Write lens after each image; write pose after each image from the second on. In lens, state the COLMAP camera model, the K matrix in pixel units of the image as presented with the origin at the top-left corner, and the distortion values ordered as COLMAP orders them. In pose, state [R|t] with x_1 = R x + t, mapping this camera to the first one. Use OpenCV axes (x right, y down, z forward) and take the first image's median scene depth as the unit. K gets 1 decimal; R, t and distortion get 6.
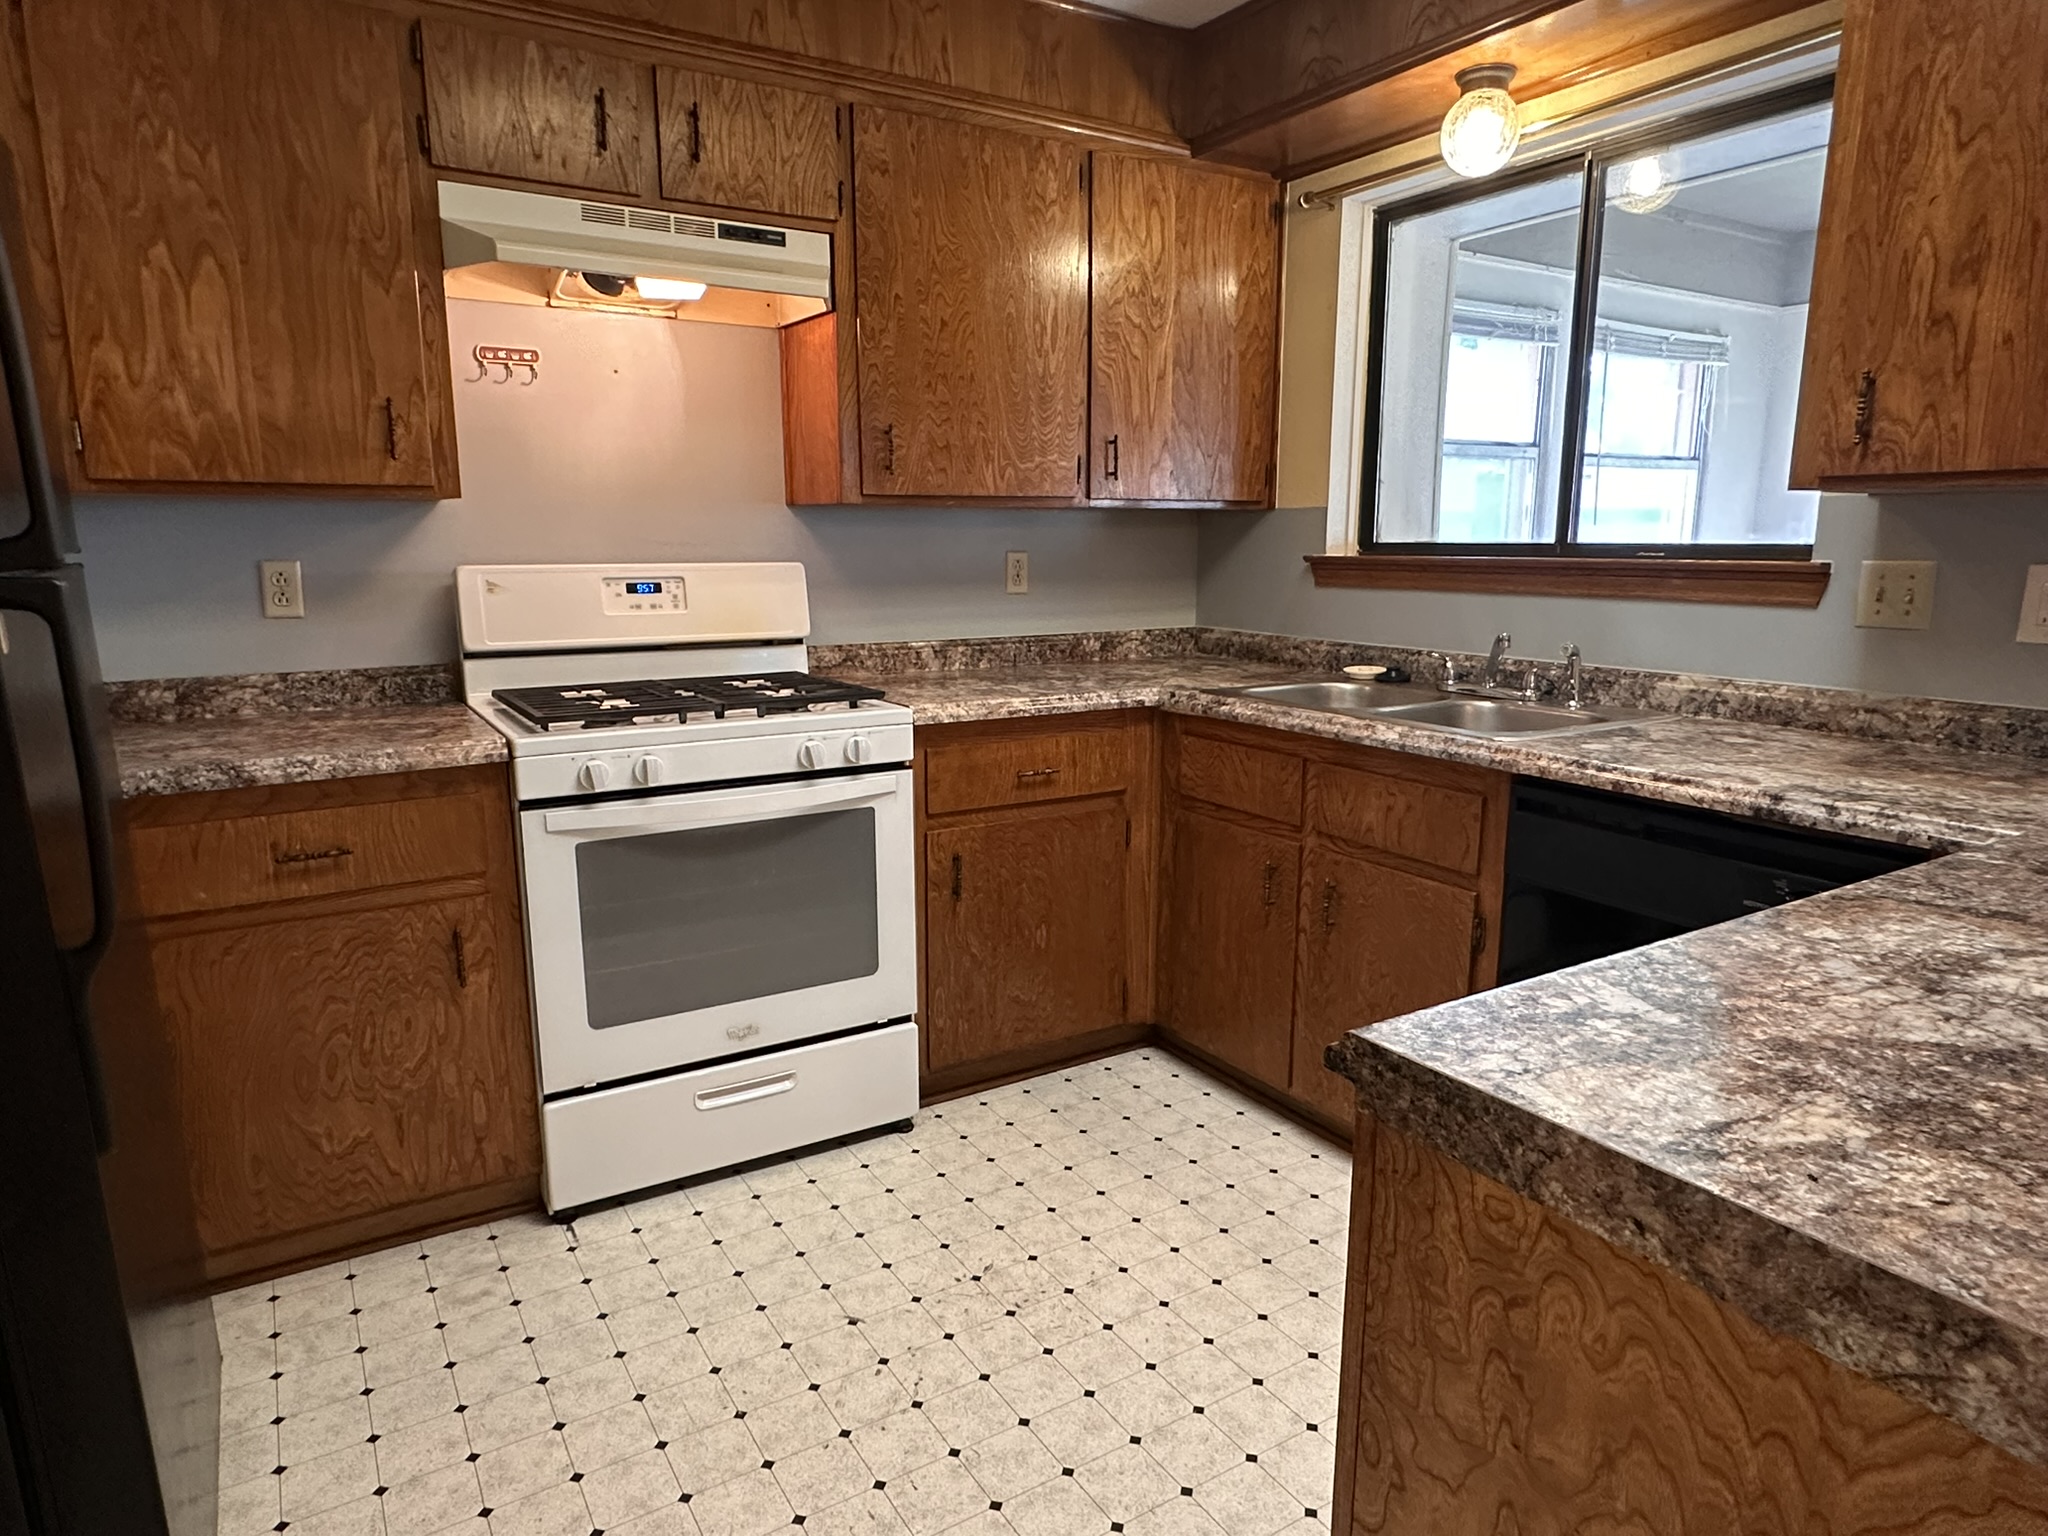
lens RADIAL K [[1234.9, 0, 1029.1], [0, 1234.9, 783.6], [0, 0, 1]] dist [-0.001074, 0.000652]
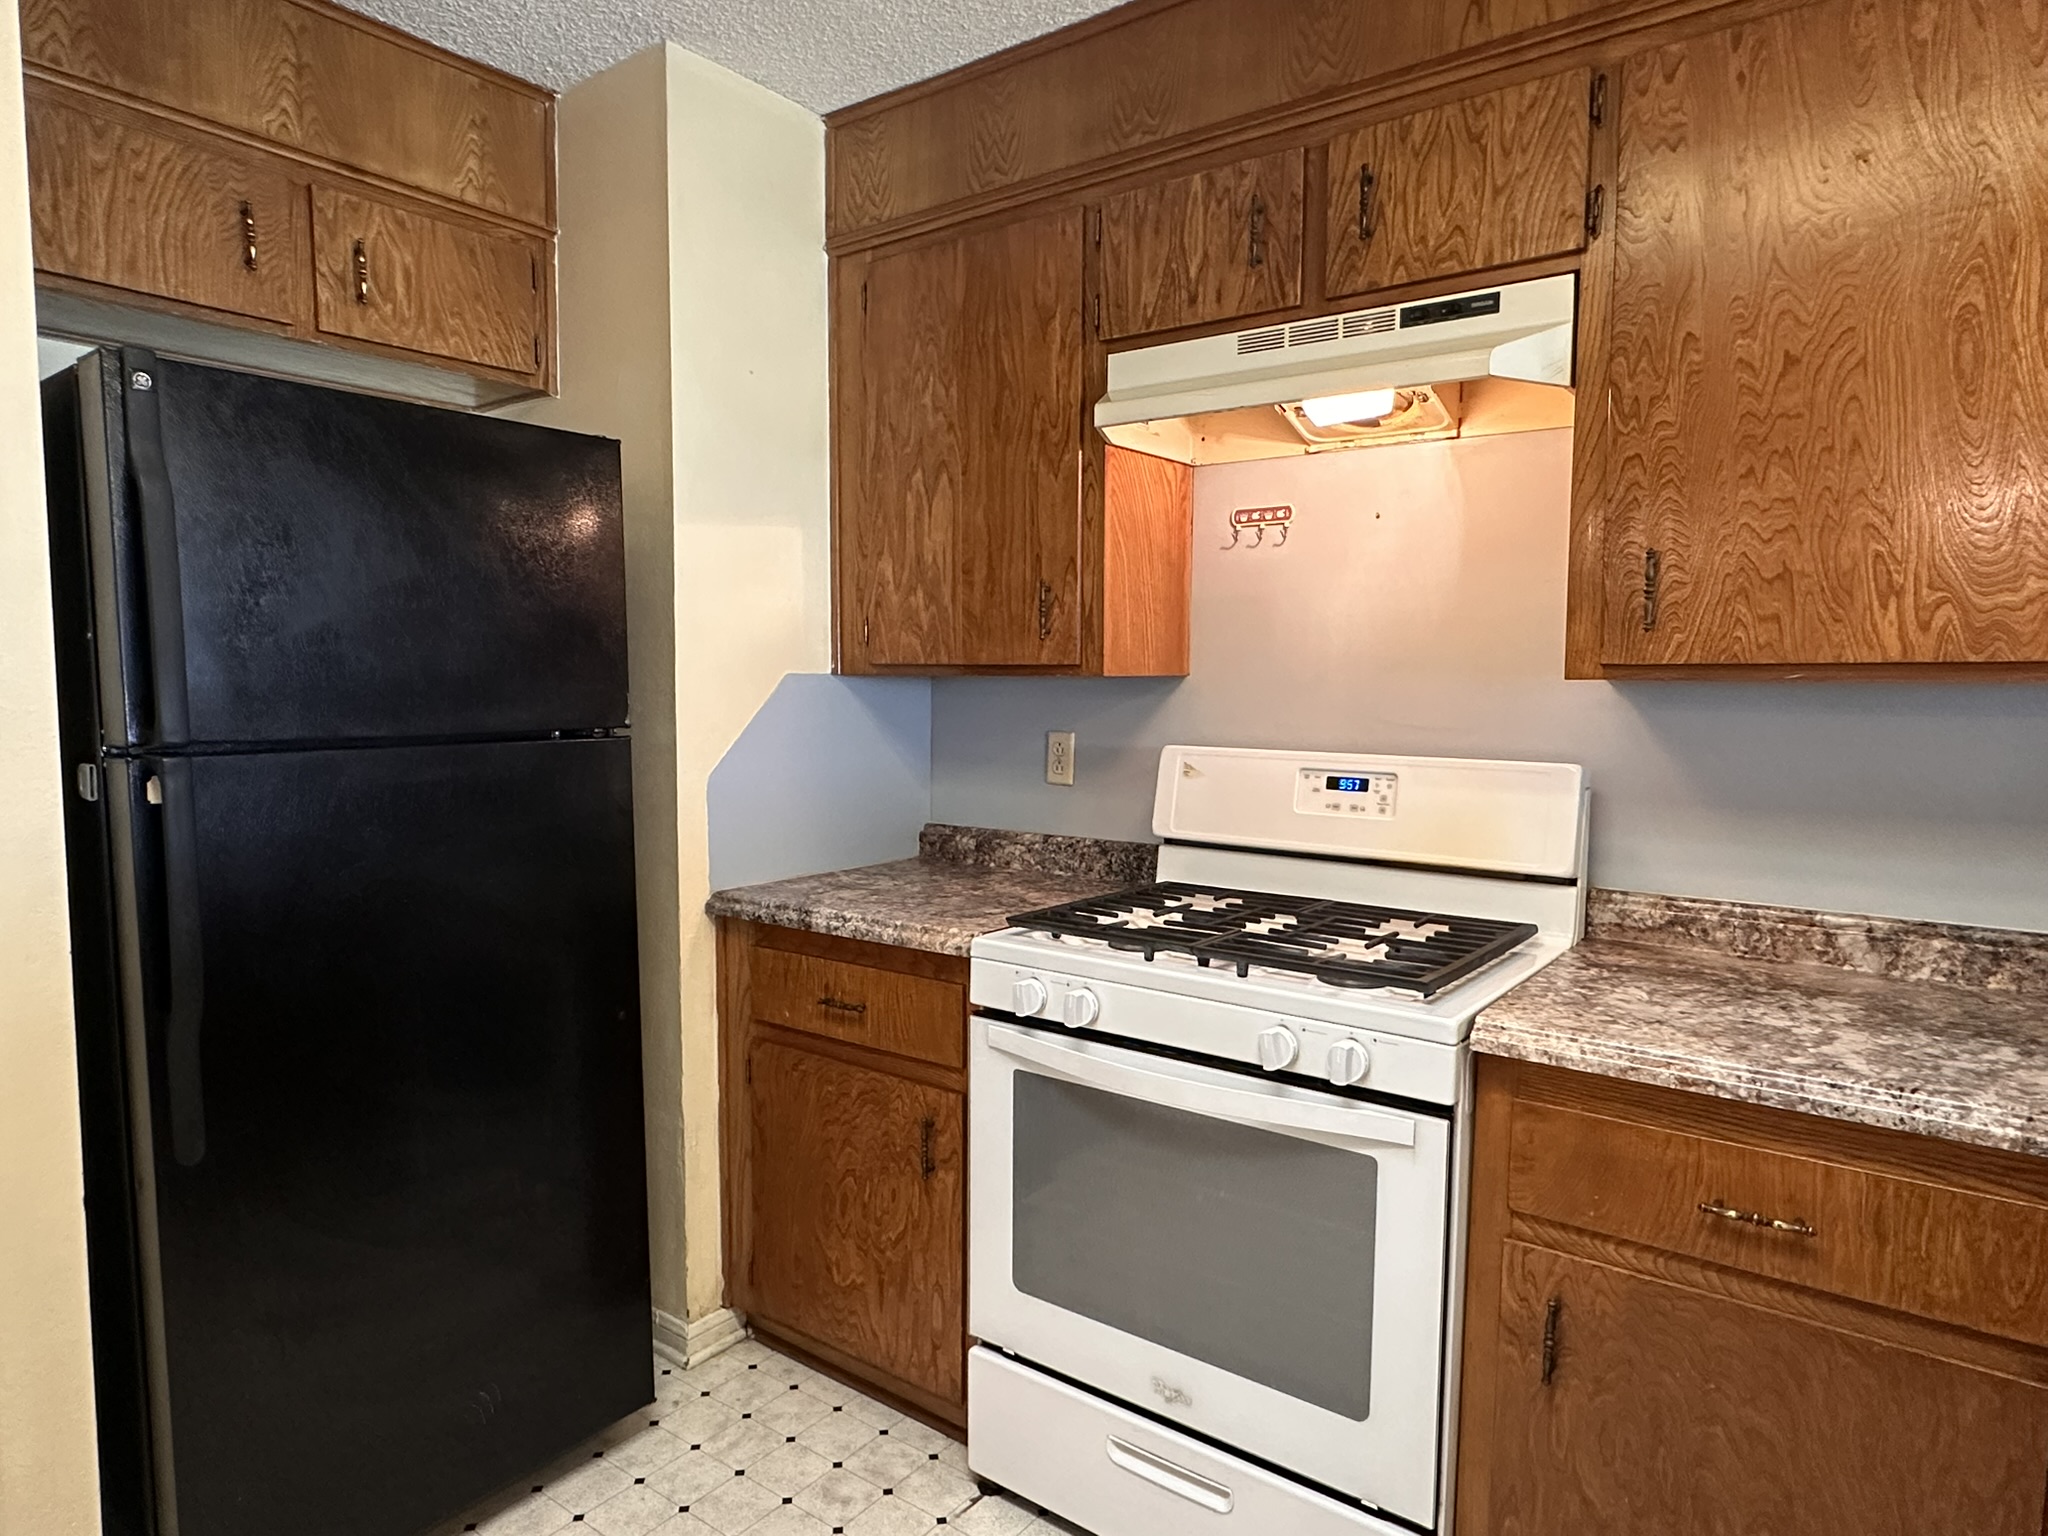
lens RADIAL K [[1234.9, 0, 1021.4], [0, 1234.9, 781.1], [0, 0, 1]] dist [-0.001074, 0.000652]
pose [[0.359679, 0.079886, -0.929650, 0.378920], [-0.190515, 0.981627, 0.010642, -0.142311], [0.913419, 0.173285, 0.368290, 0.574309]]
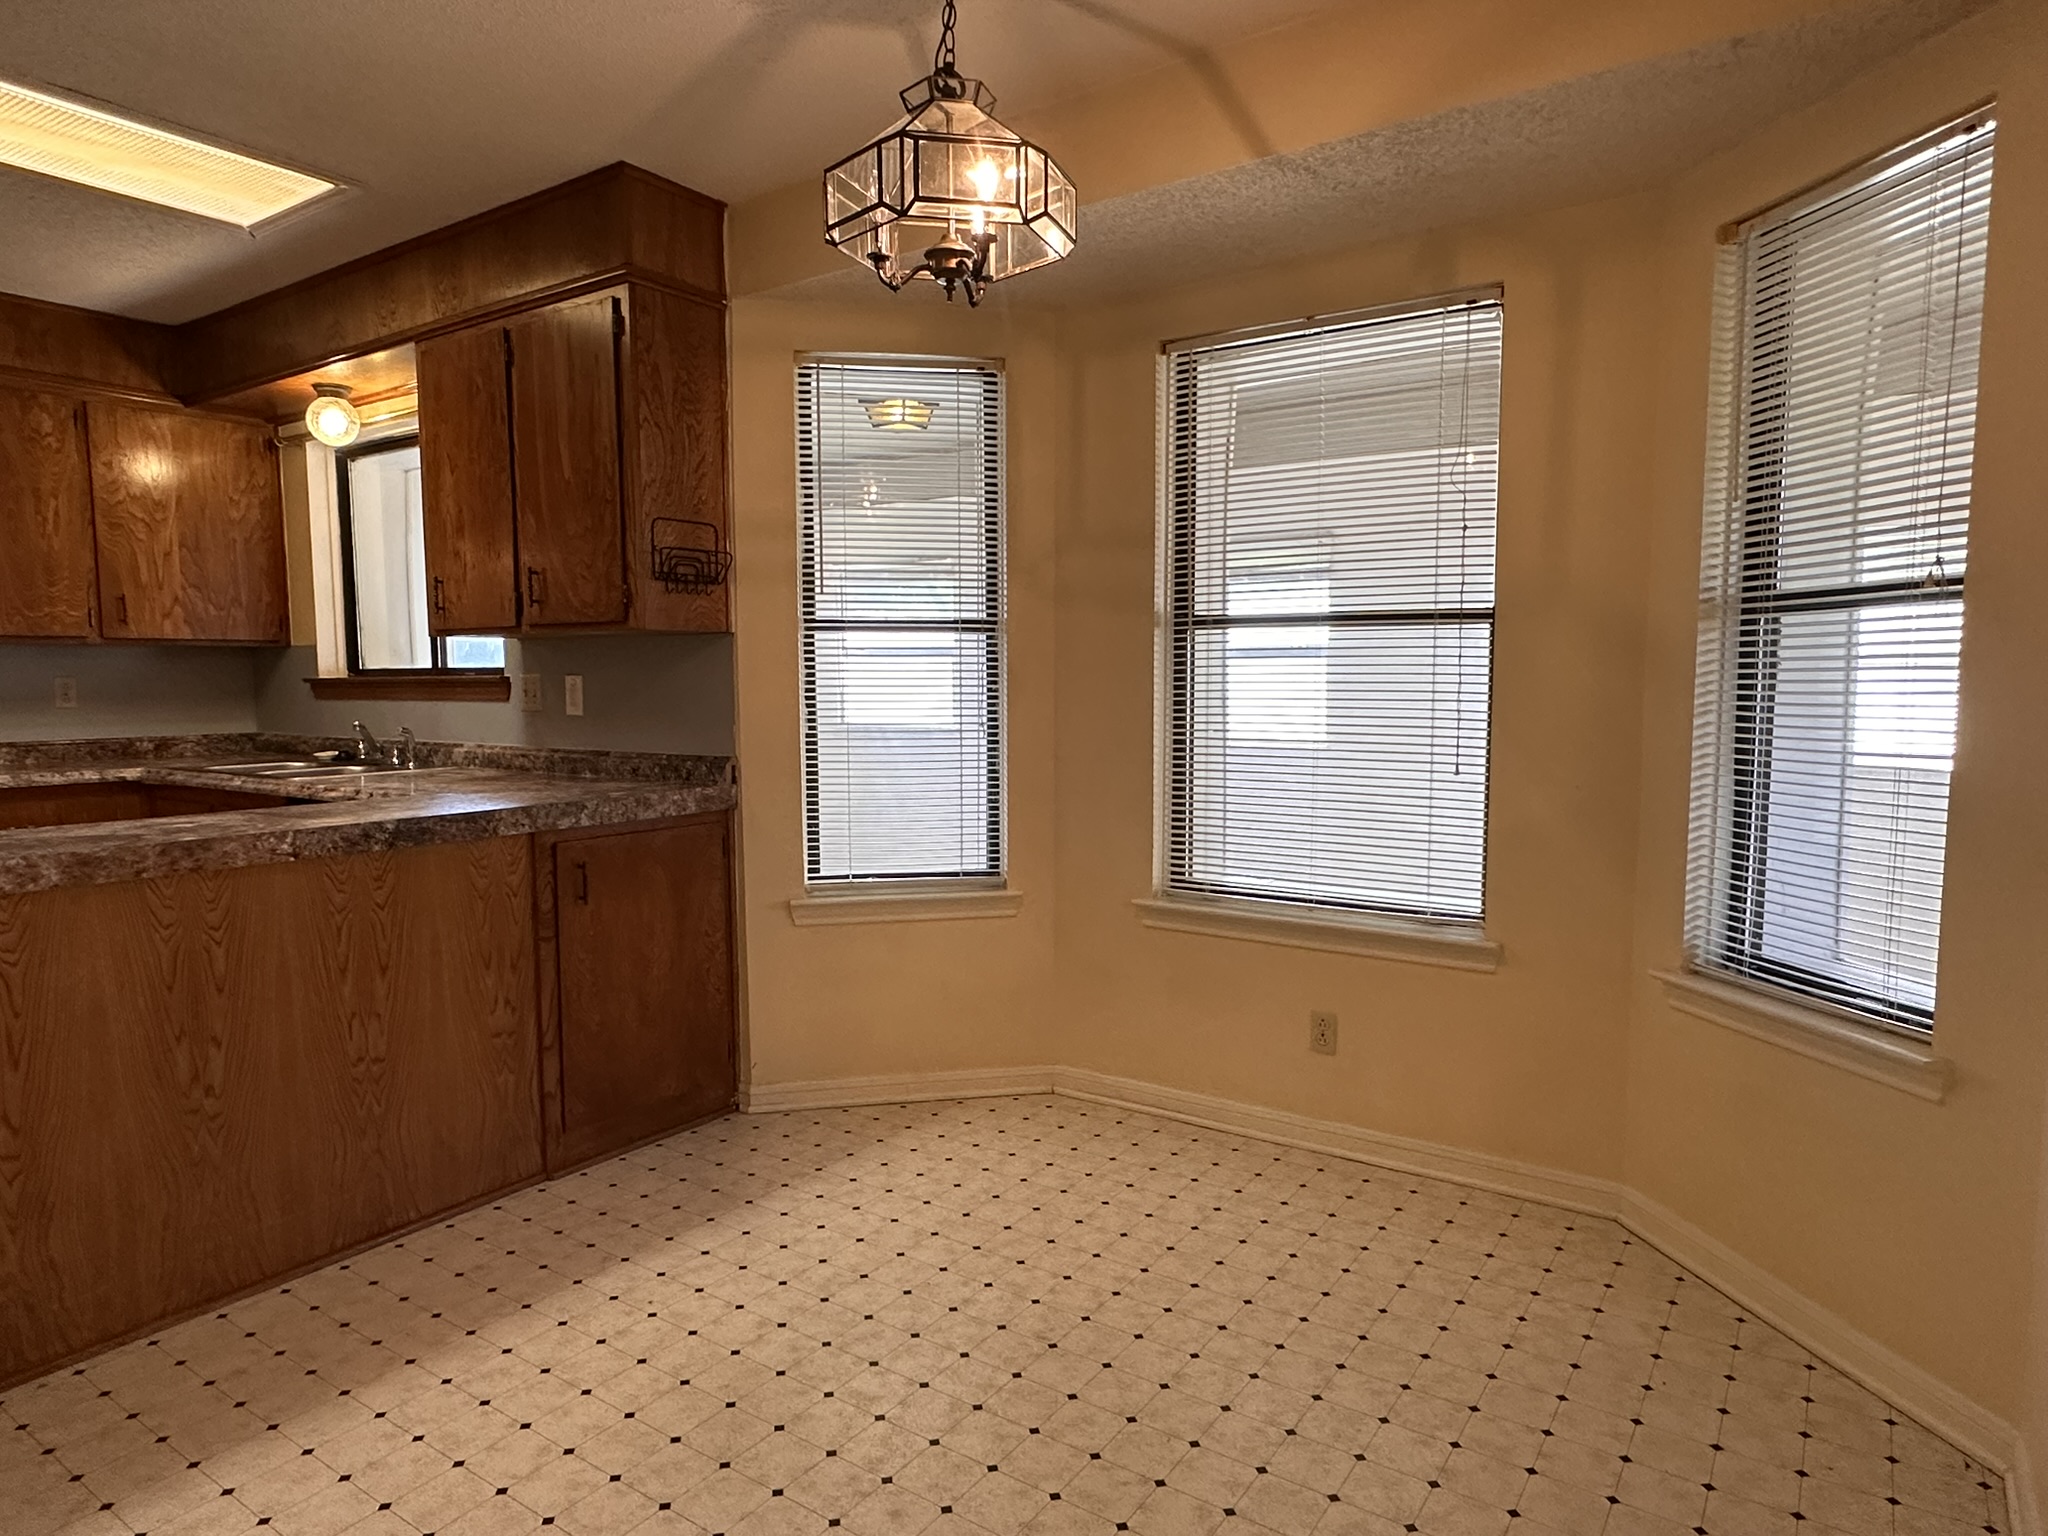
lens RADIAL K [[1234.9, 0, 1012.0], [0, 1234.9, 772.8], [0, 0, 1]] dist [-0.001074, 0.000652]
pose [[0.916262, -0.035452, 0.399008, 0.529453], [0.082432, 0.991445, -0.101203, 0.179162], [-0.392006, 0.125619, 0.911346, -0.801518]]
